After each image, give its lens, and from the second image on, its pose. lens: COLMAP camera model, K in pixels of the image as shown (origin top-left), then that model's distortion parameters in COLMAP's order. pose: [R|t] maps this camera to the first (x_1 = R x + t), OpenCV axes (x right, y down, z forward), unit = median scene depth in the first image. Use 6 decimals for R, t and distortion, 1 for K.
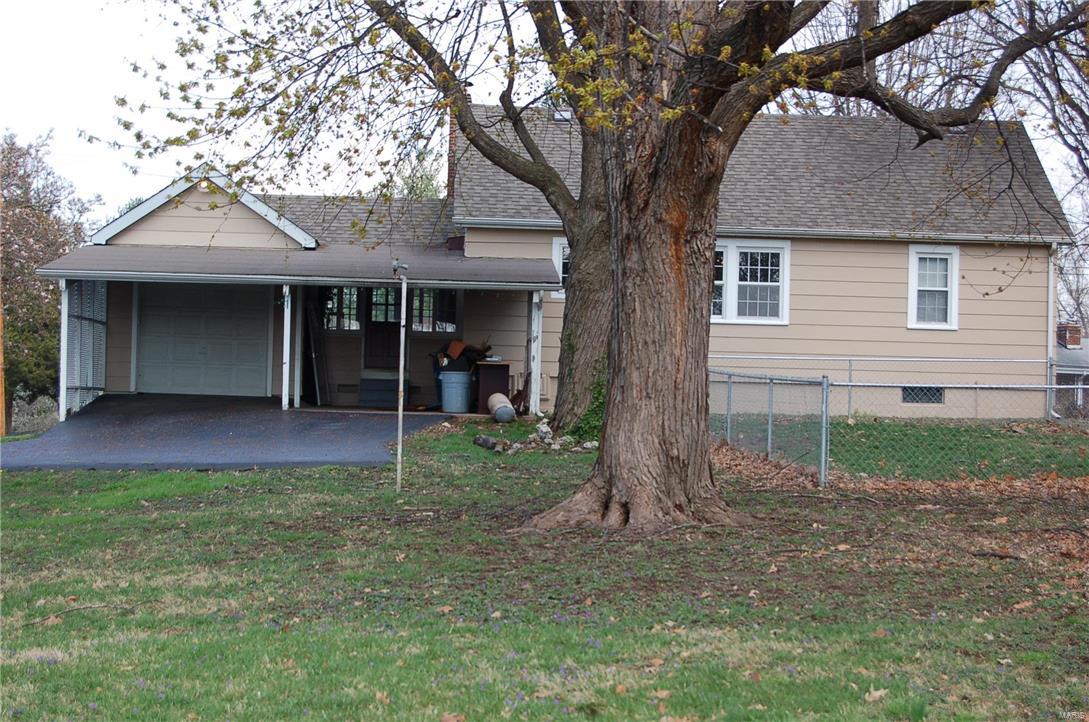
lens RADIAL K [[3109.7, 0, 544.5], [0, 3109.7, 361.0], [0, 0, 1]] dist [0.007481, -1.292042]
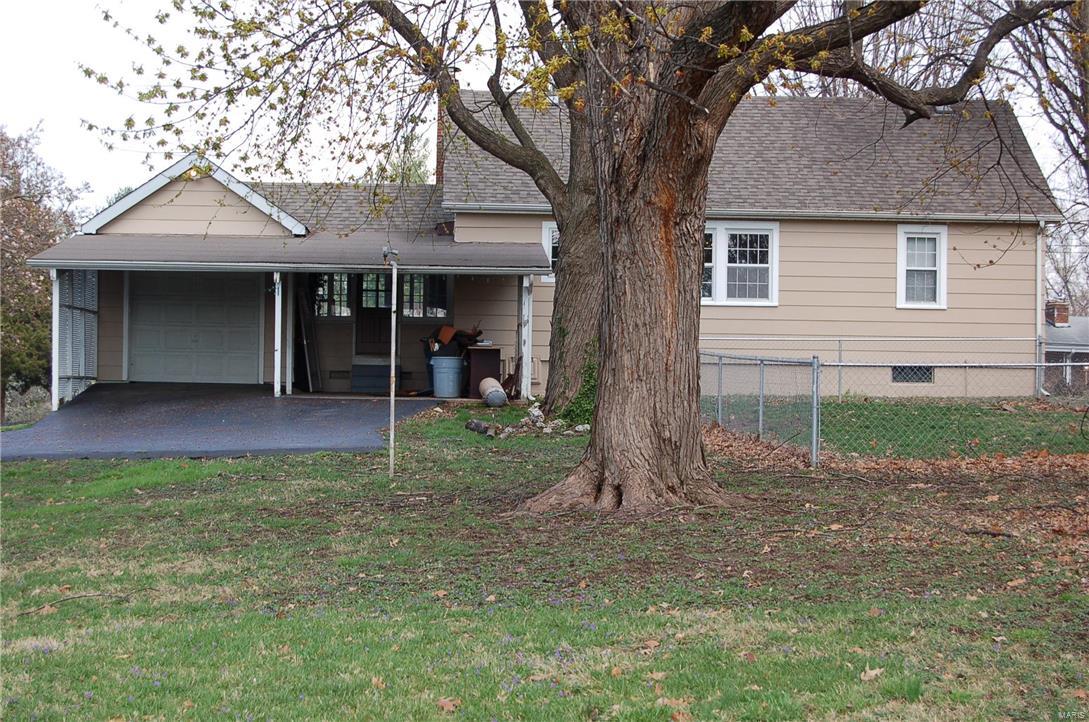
lens RADIAL K [[3109.7, 0, 544.5], [0, 3109.7, 361.0], [0, 0, 1]] dist [0.007481, -1.292042]
pose [[0.999923, -0.012150, 0.002642, 0.000233], [0.012136, 0.999912, 0.005406, -0.000216], [-0.002708, -0.005373, 0.999982, -0.002917]]
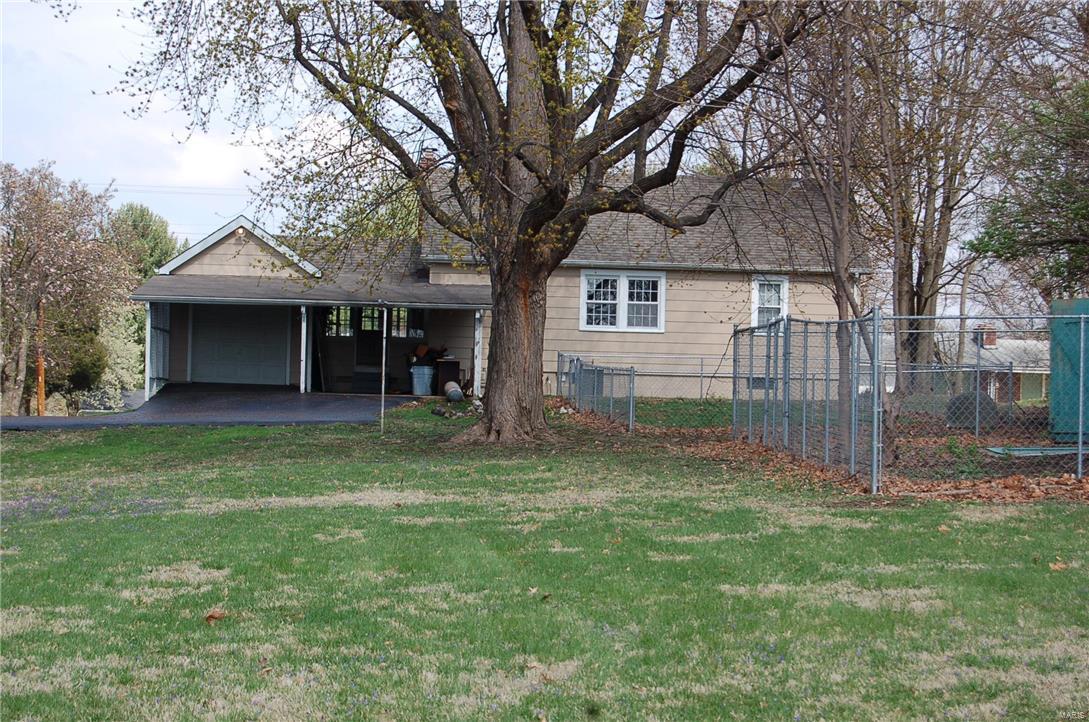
lens RADIAL K [[3417.6, 0, 544.5], [0, 3417.6, 361.0], [0, 0, 1]] dist [-0.034442, -0.314548]
pose [[0.999999, -0.000306, 0.001138, 0.024680], [0.000306, 1.000000, 0.000000, 0.000963], [-0.001138, 0.000000, 0.999999, -0.538100]]
